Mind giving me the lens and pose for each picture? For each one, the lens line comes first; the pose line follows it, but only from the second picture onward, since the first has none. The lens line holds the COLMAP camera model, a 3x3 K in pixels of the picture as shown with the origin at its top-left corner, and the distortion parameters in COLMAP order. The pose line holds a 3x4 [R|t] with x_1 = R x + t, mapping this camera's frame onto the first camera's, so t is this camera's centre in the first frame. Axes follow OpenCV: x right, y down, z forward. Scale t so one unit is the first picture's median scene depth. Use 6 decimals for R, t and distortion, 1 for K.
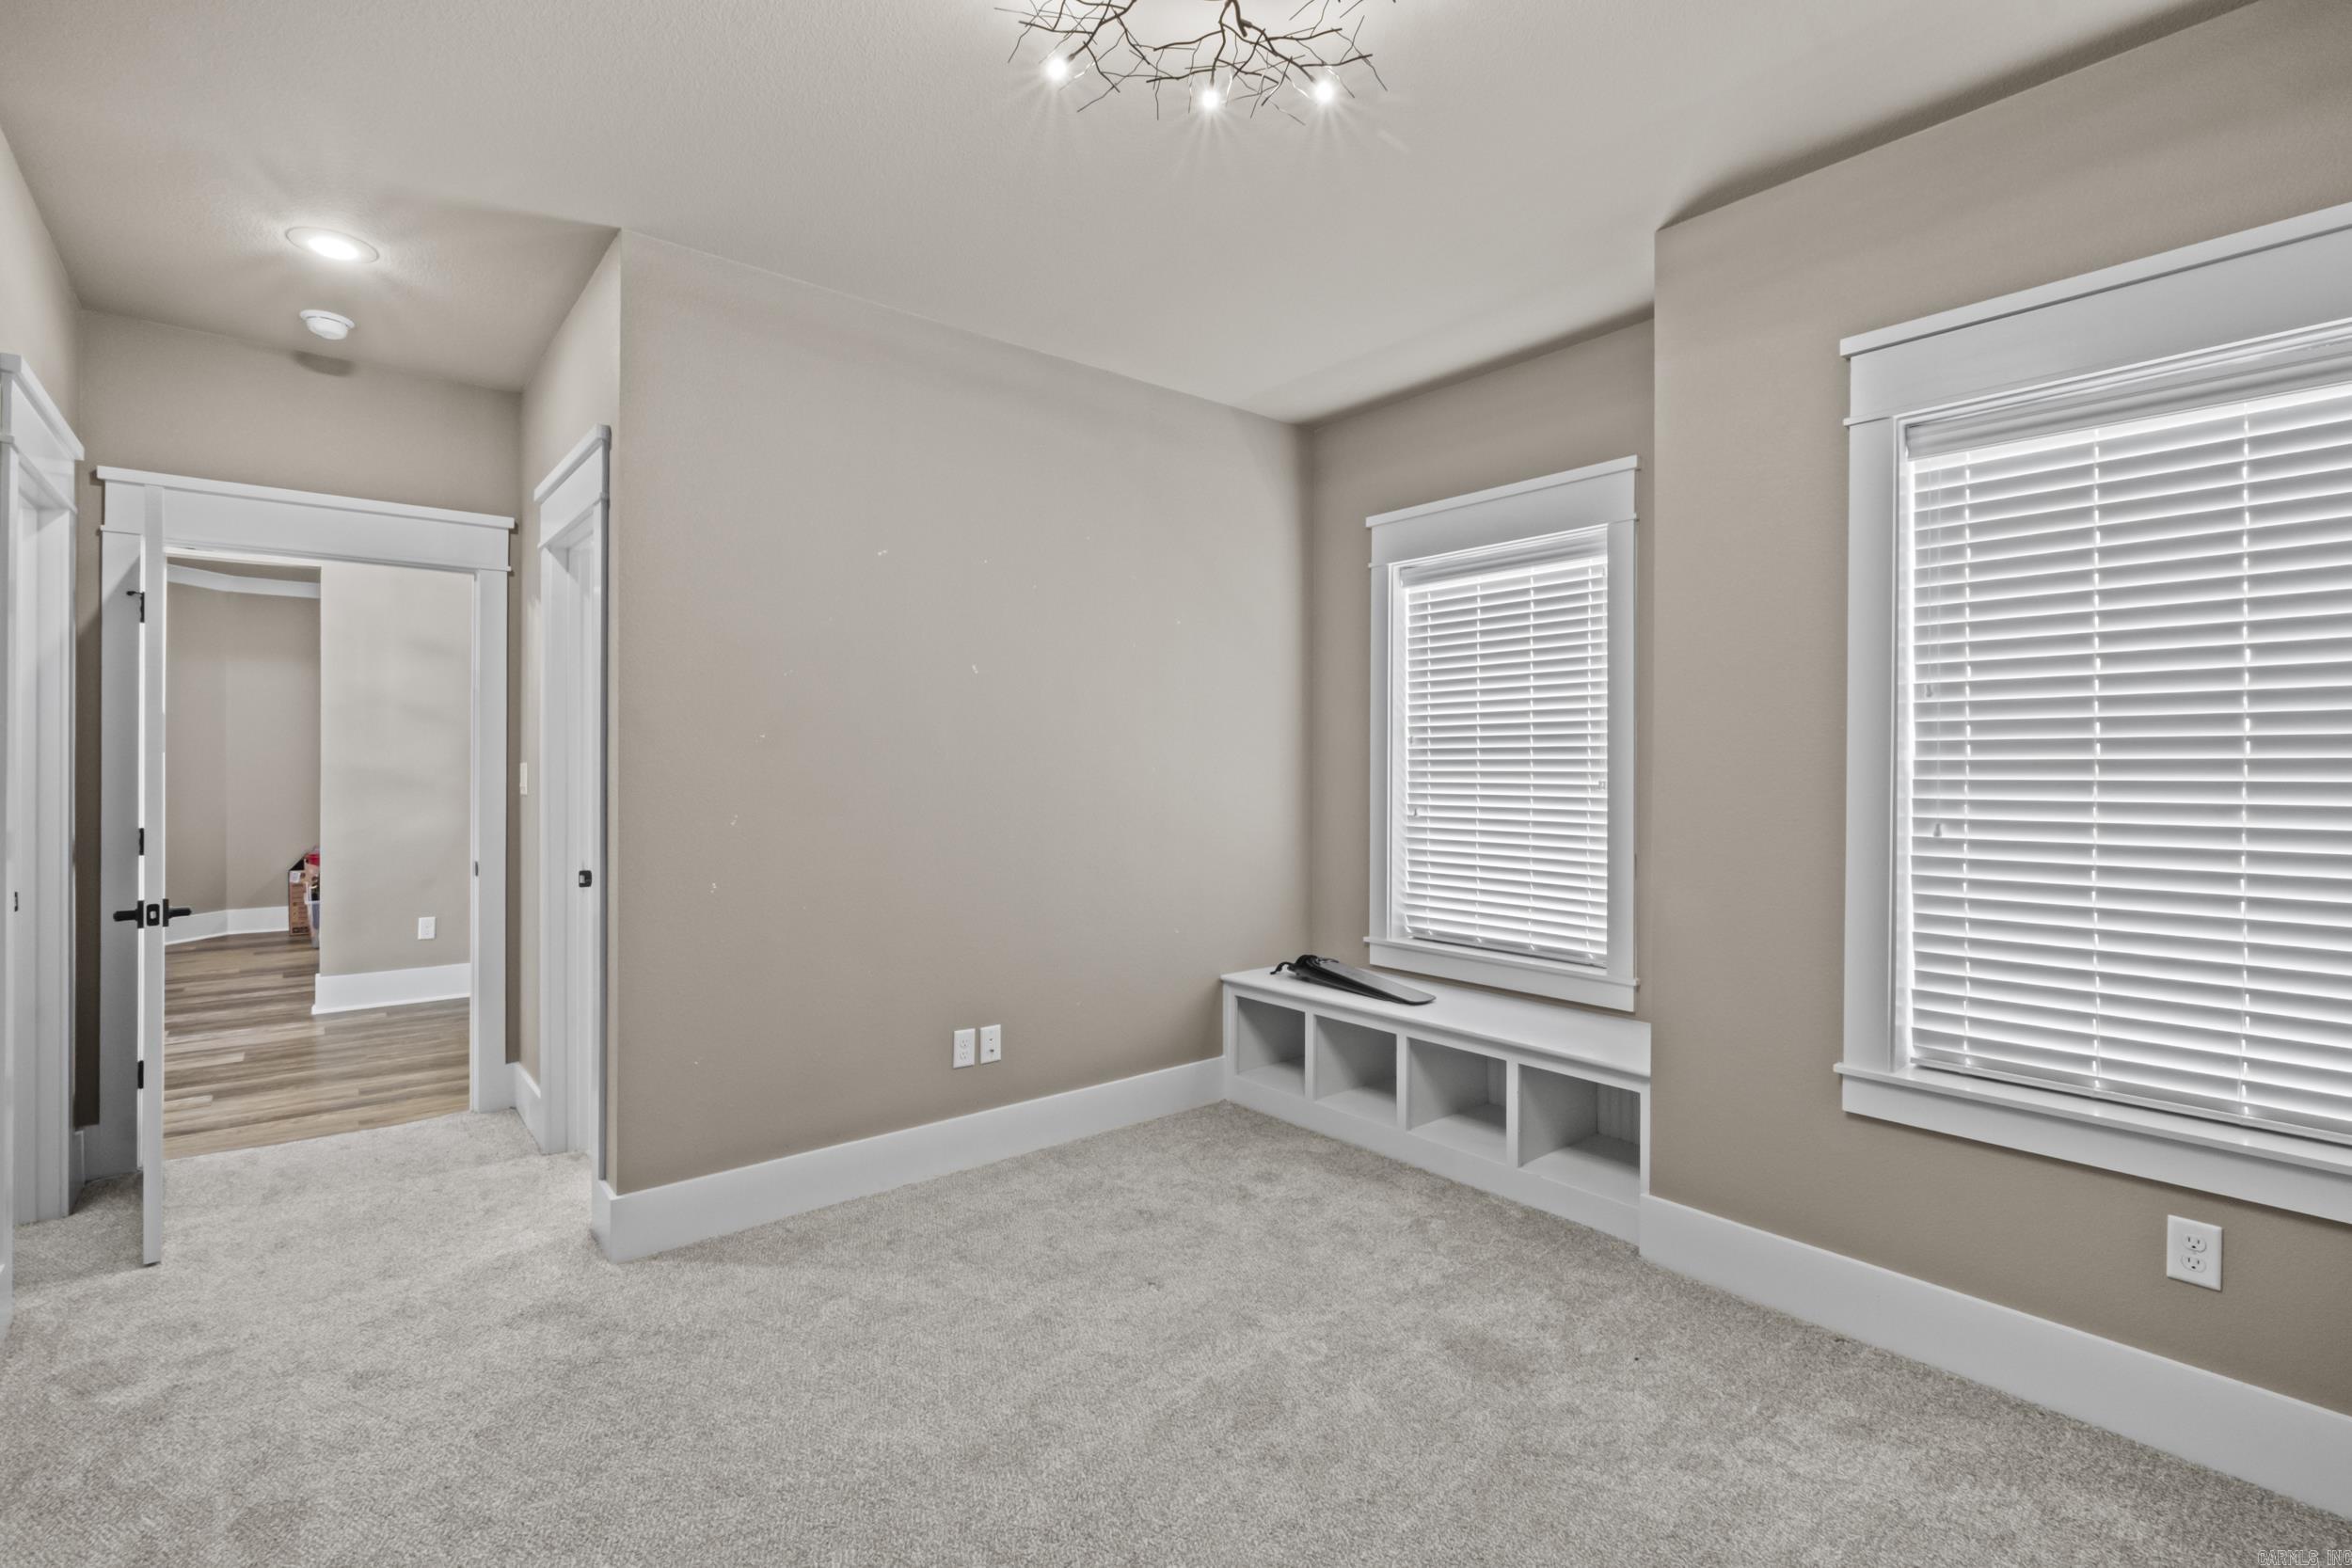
lens RADIAL K [[1061.6, 0, 1172.2], [0, 1061.6, 770.1], [0, 0, 1]] dist [-0.005021, -0.001104]
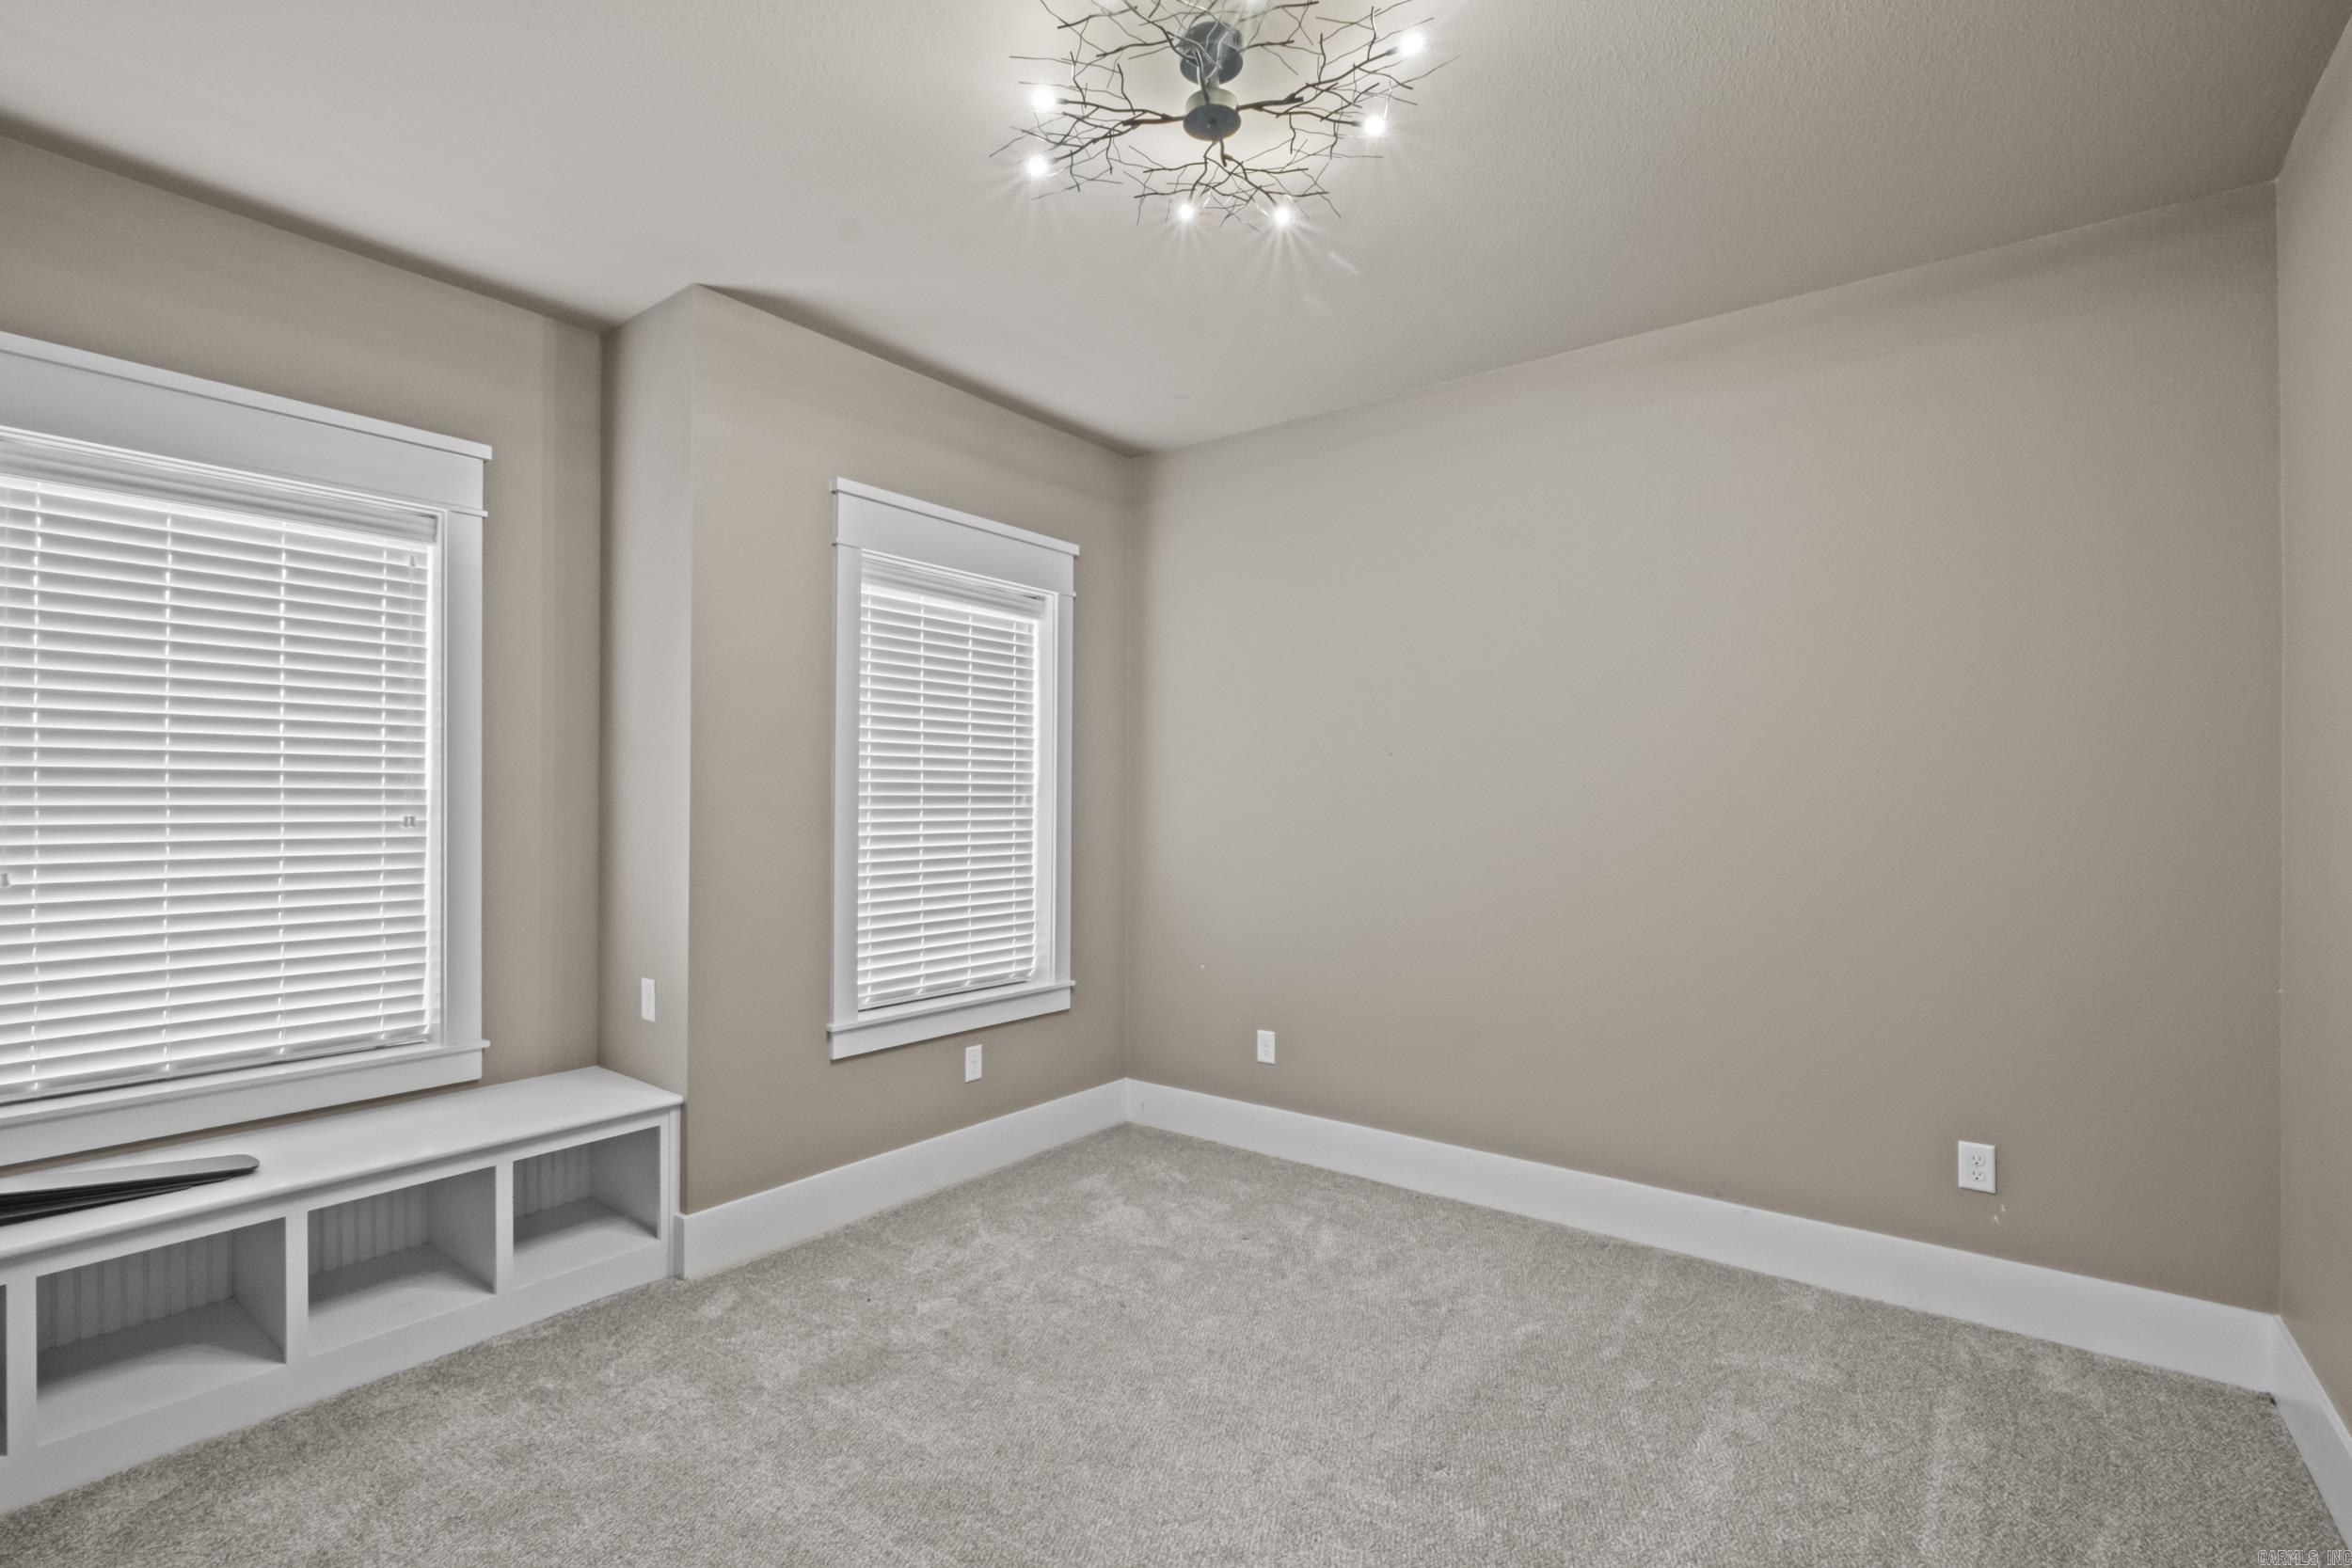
lens RADIAL K [[1061.6, 0, 1129.0], [0, 1061.6, 812.6], [0, 0, 1]] dist [-0.005021, -0.001104]
pose [[-0.200613, -0.012303, 0.979593, -0.679533], [0.000945, 0.999918, 0.012752, -0.003599], [-0.979670, 0.003484, -0.200585, 0.834158]]
